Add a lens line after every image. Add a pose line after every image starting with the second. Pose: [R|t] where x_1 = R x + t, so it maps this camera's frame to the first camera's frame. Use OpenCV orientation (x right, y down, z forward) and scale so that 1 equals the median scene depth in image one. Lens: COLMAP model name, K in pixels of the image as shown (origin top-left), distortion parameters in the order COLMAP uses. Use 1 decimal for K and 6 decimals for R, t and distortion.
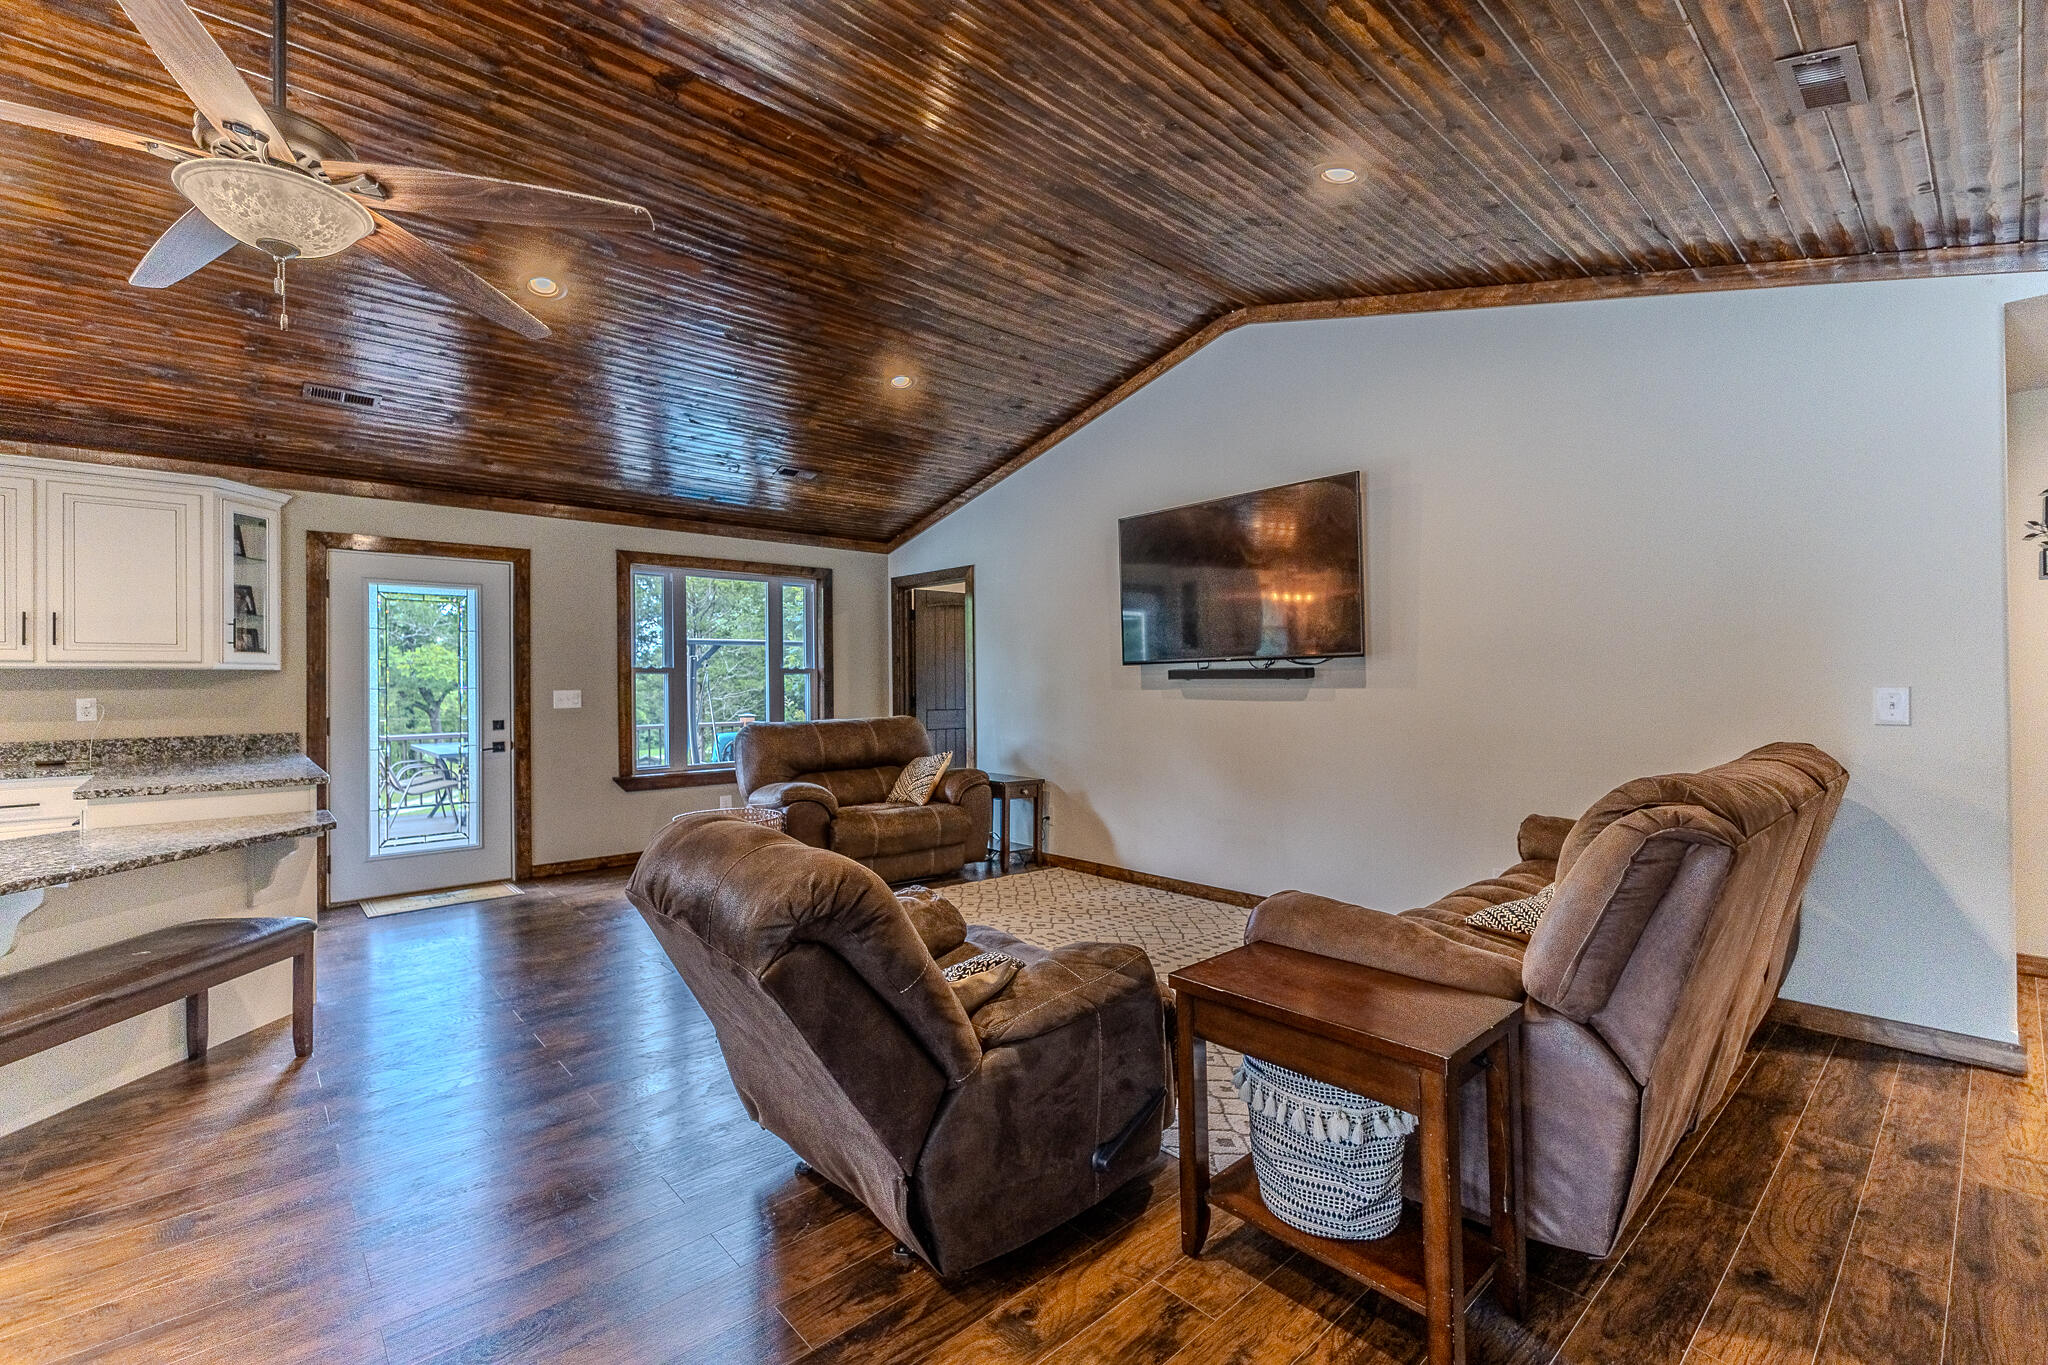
lens RADIAL K [[881.1, 0, 1027.8], [0, 881.1, 673.5], [0, 0, 1]] dist [0.002898, 0.000257]
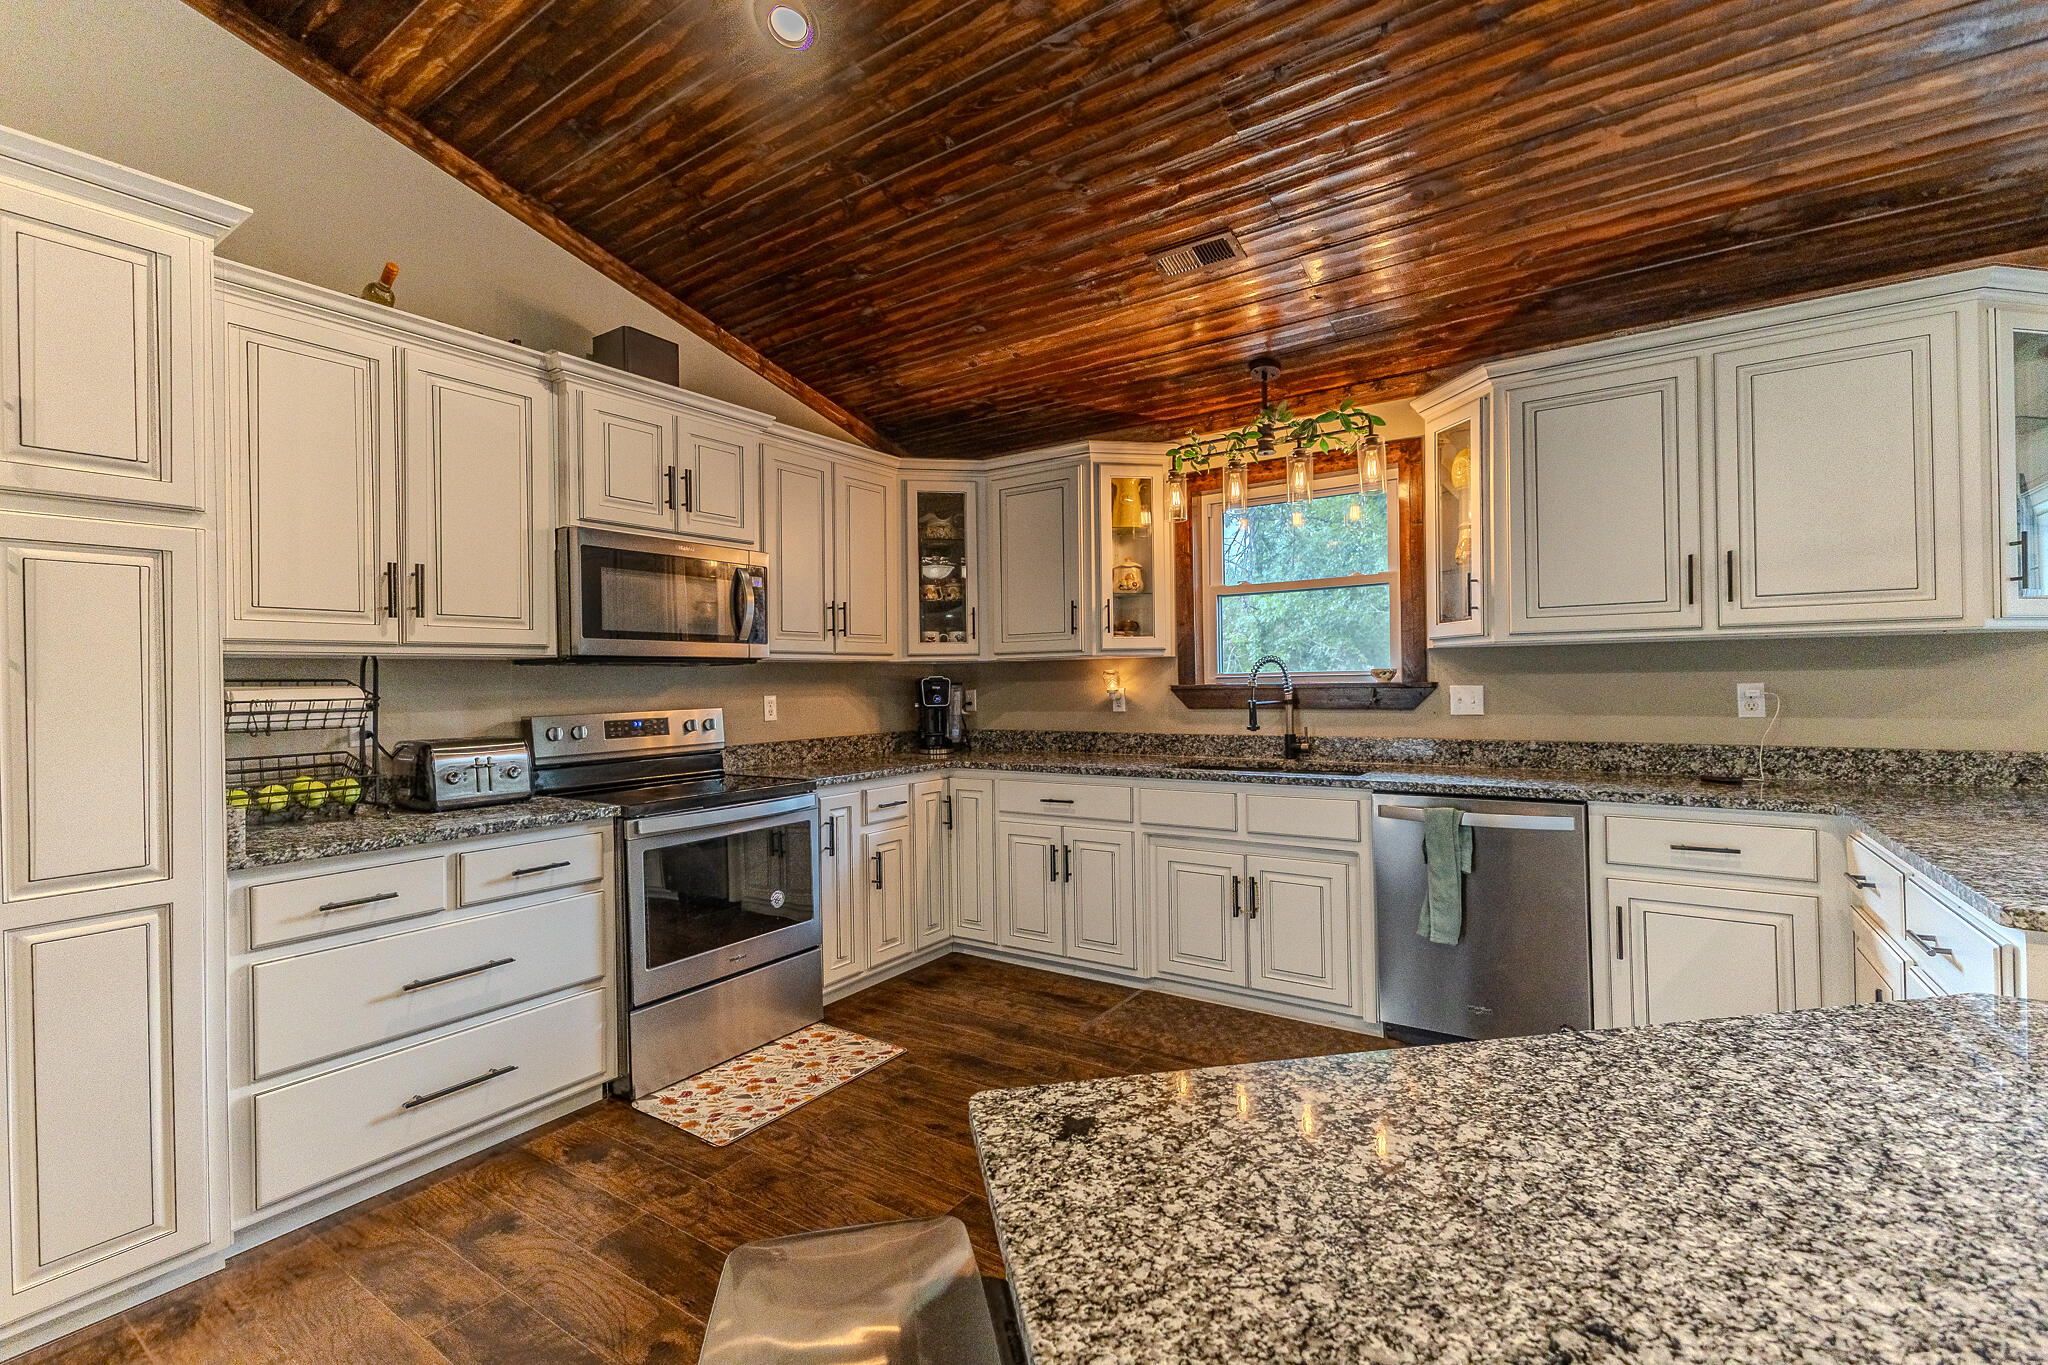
lens RADIAL K [[881.7, 0, 1030.0], [0, 881.7, 677.0], [0, 0, 1]] dist [0.008447, -0.000301]
pose [[0.244337, 0.000437, -0.969690, -0.522893], [0.027918, 0.999582, 0.007485, 0.004090], [0.969288, -0.028901, 0.244223, 0.297255]]
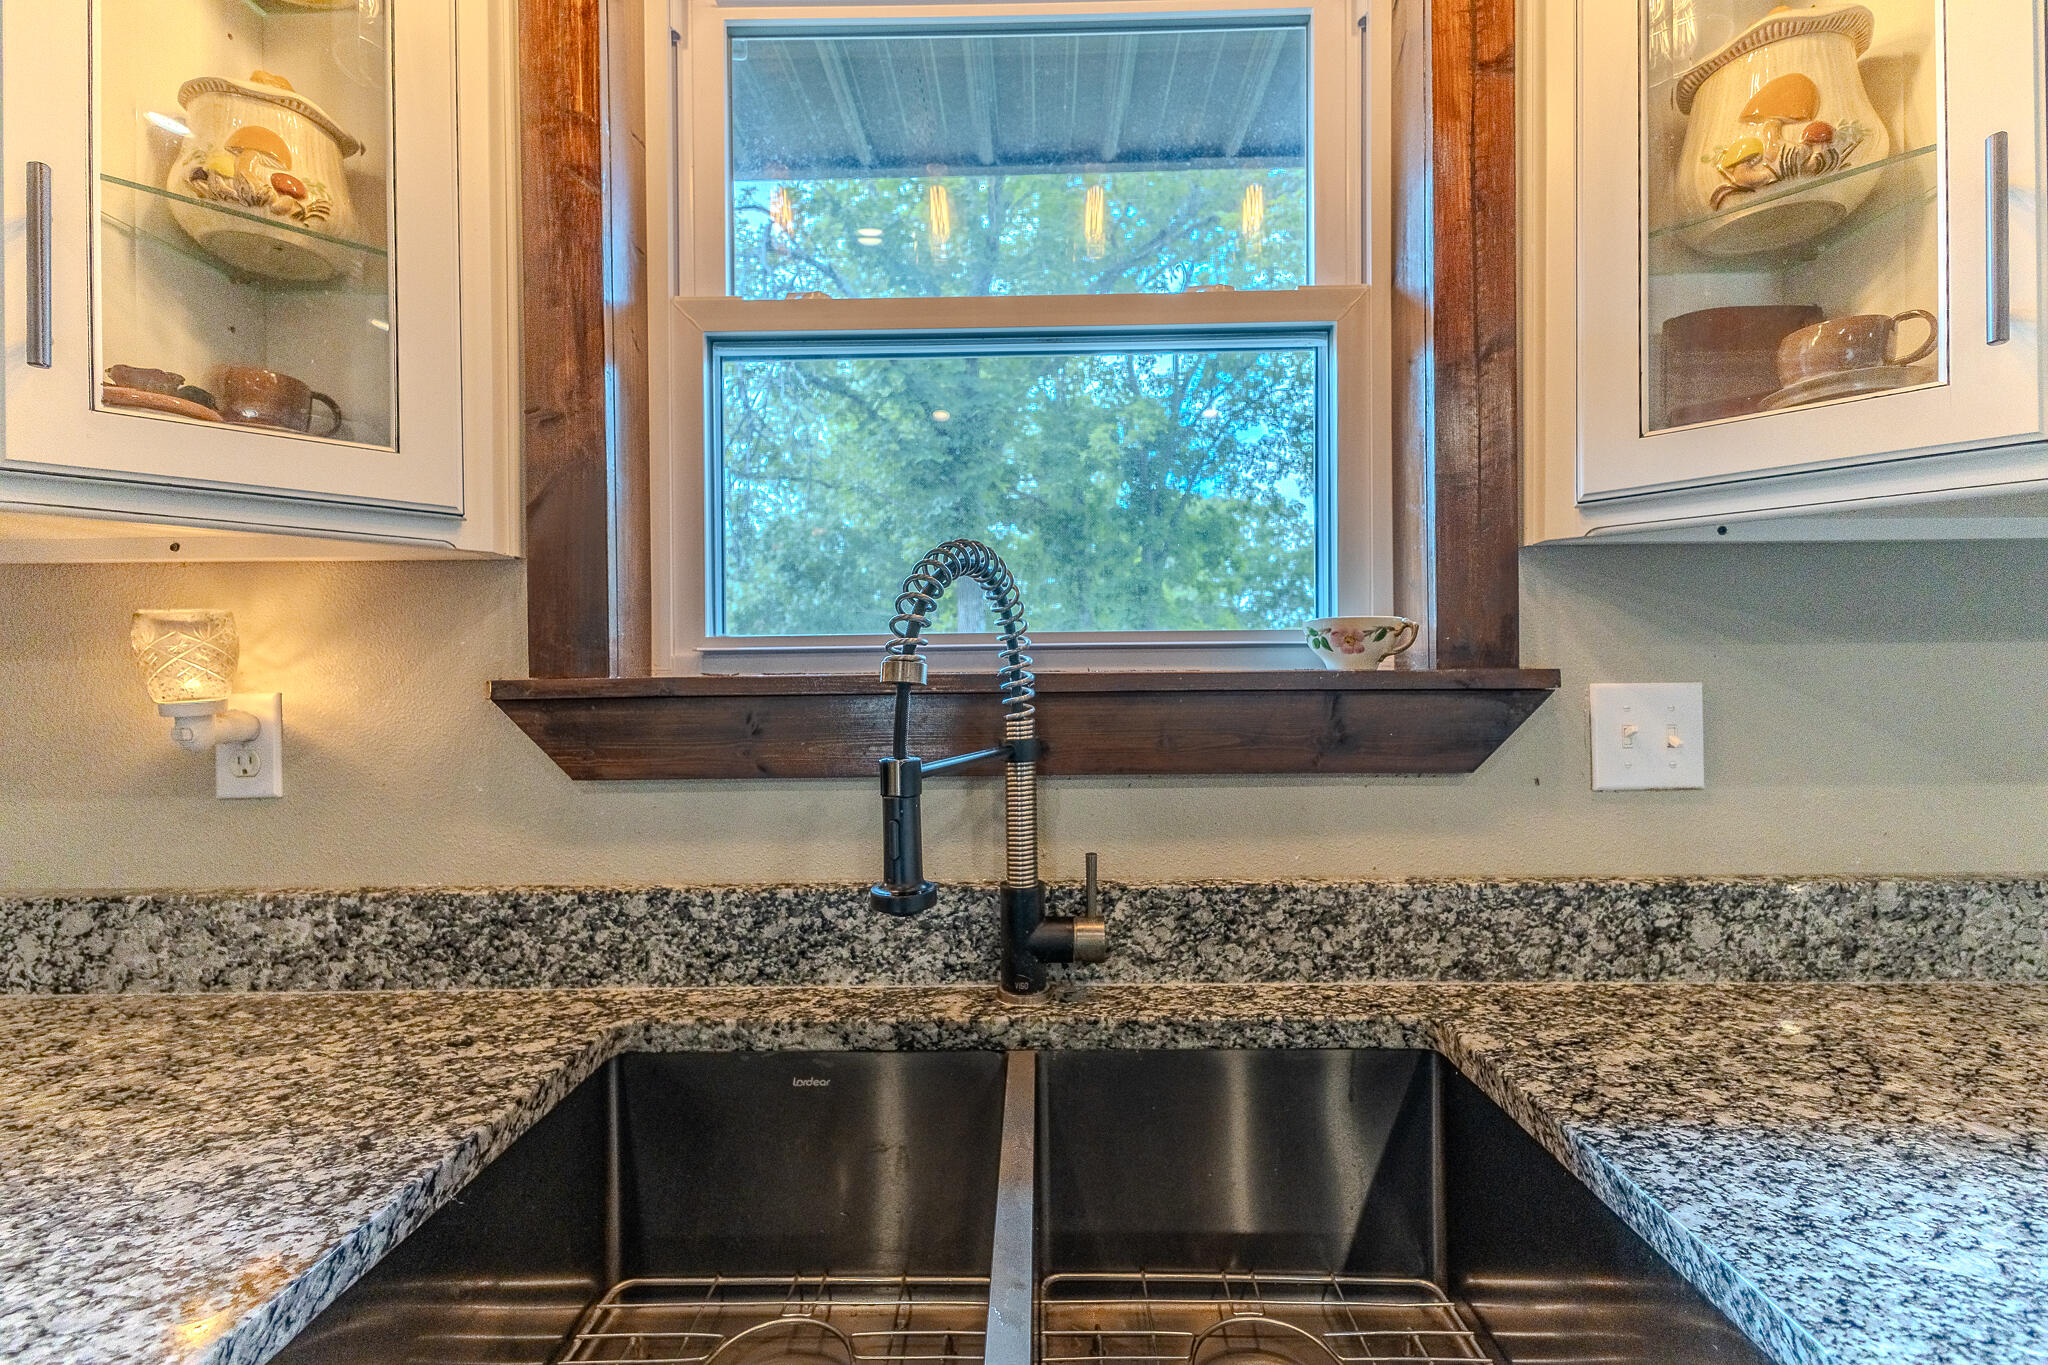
lens RADIAL K [[891.4, 0, 1030.4], [0, 891.4, 679.0], [0, 0, 1]] dist [0.008001, -0.000069]
pose [[0.737748, 0.000162, -0.675076, -1.110192], [0.012034, 0.999838, 0.013391, 0.021430], [0.674969, -0.018003, 0.737627, 0.578696]]
